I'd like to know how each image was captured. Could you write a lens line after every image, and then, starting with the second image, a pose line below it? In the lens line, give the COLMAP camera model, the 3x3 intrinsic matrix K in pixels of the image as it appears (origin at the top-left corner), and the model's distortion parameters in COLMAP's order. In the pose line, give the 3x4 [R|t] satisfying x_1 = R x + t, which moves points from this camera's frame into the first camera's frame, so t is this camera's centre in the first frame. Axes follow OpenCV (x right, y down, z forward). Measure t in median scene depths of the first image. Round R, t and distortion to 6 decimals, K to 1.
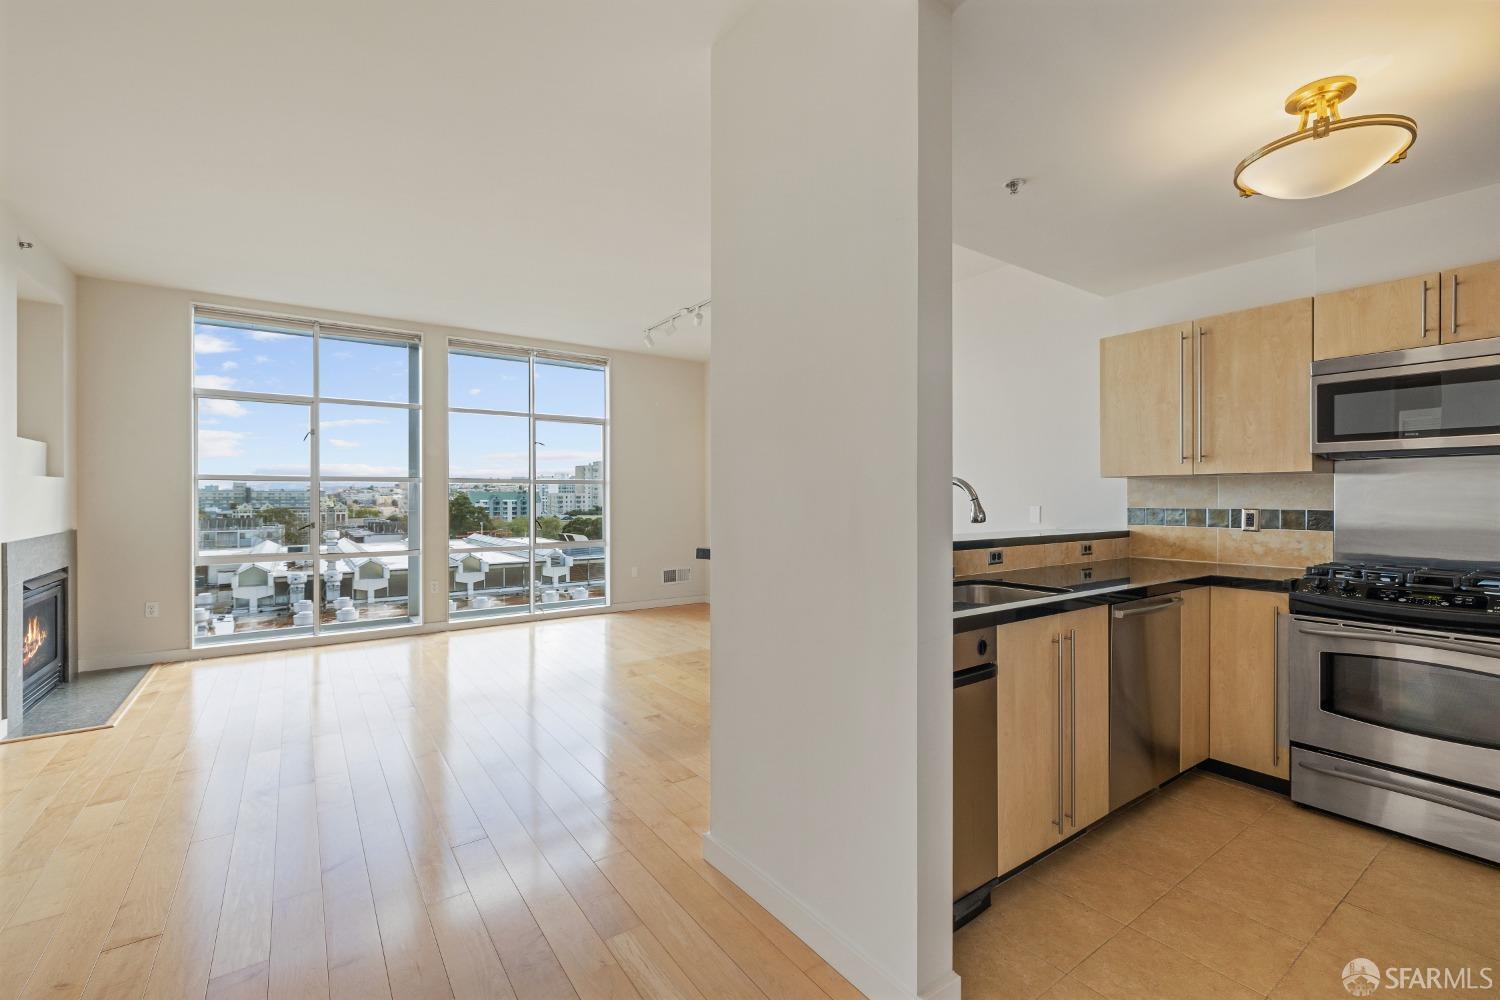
lens RADIAL K [[644.9, 0, 758.1], [0, 644.9, 497.2], [0, 0, 1]] dist [0.007076, -0.000875]
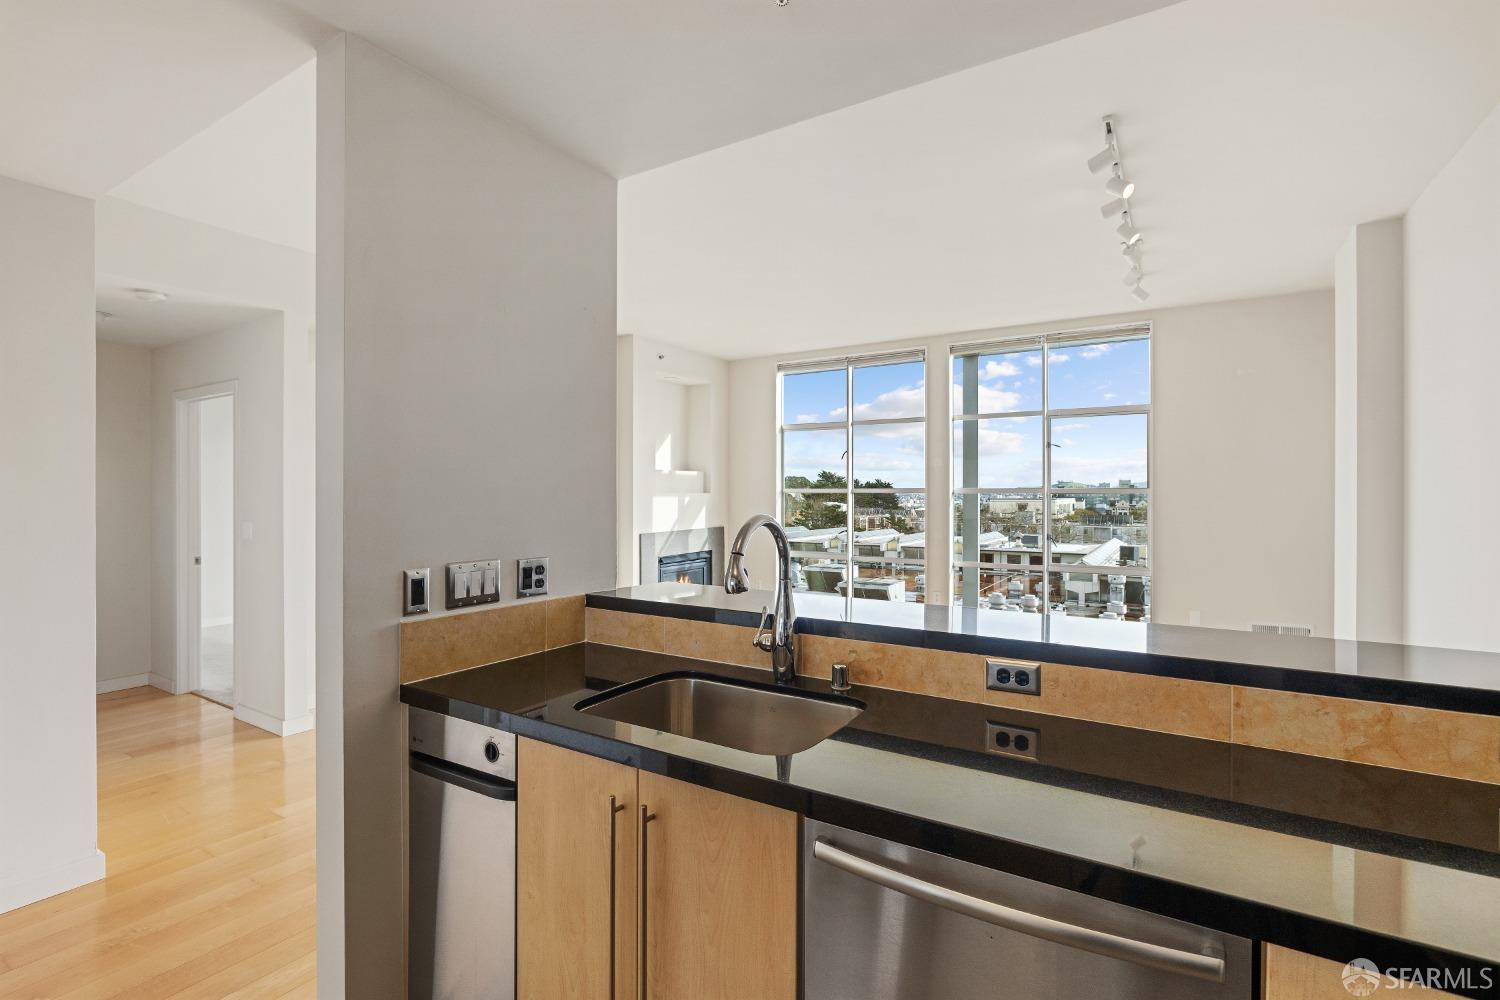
lens RADIAL K [[715.1, 0, 763.2], [0, 715.1, 492.1], [0, 0, 1]] dist [-0.007339, 0.002640]
pose [[0.385816, 0.000944, -0.922575, 0.714264], [-0.003337, 0.999994, -0.000372, -0.040689], [0.922570, 0.003223, 0.385817, 0.565399]]
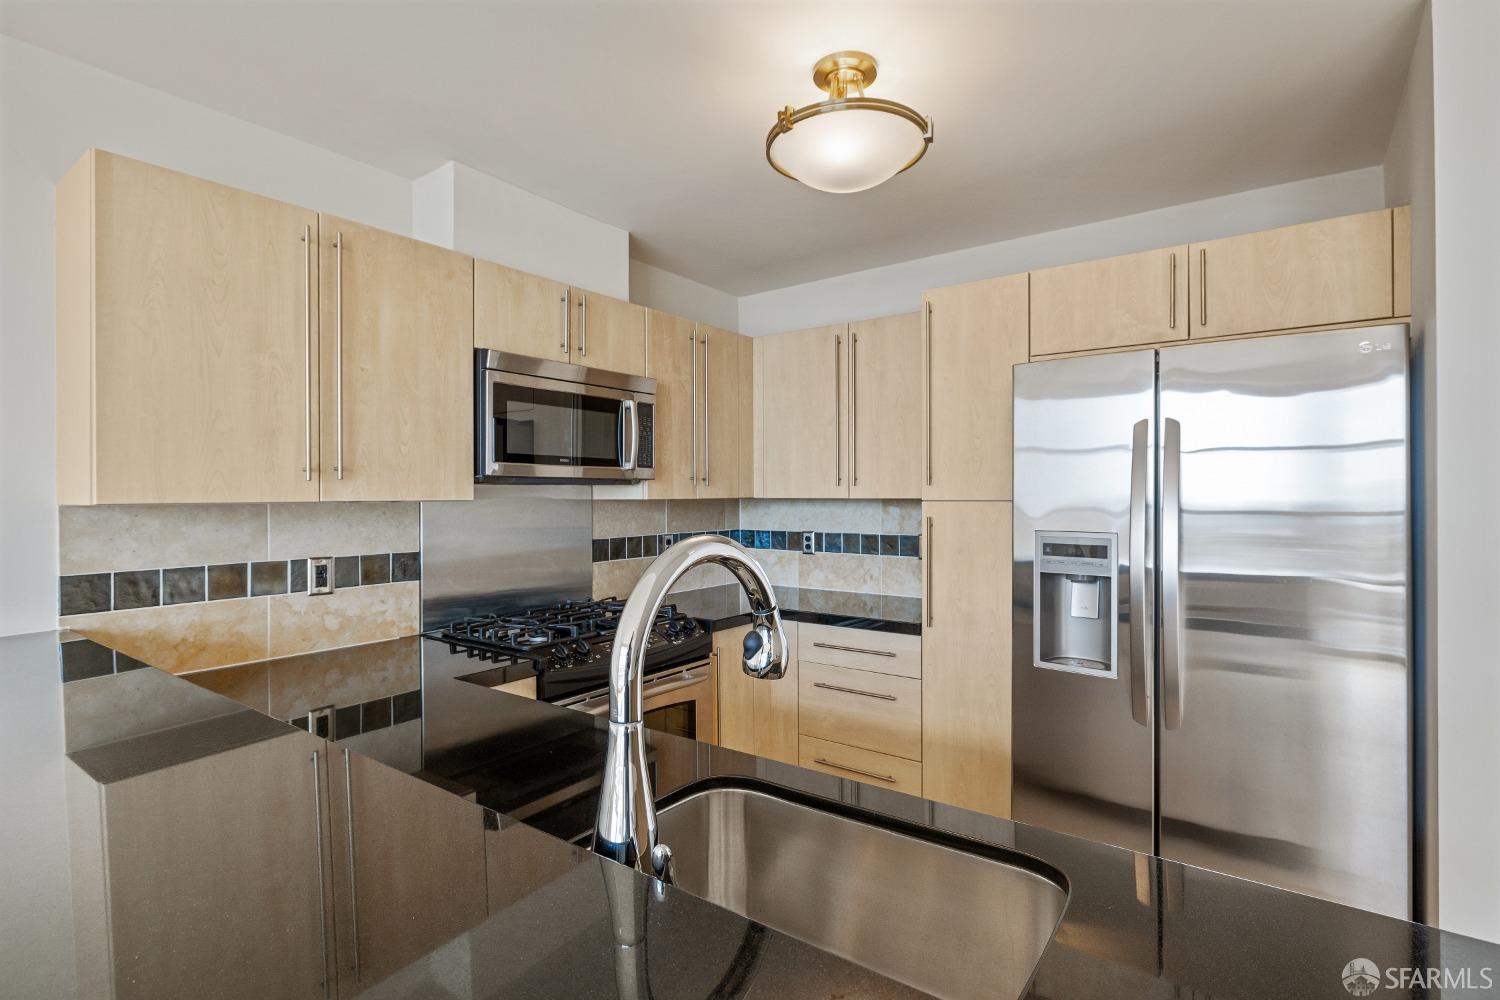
lens RADIAL K [[715.1, 0, 755.6], [0, 715.1, 494.4], [0, 0, 1]] dist [-0.007339, 0.002640]
pose [[-0.298720, 0.004311, 0.954331, 0.006751], [0.004003, 0.999987, -0.003264, -0.036654], [-0.954332, 0.002845, -0.298733, 0.807464]]
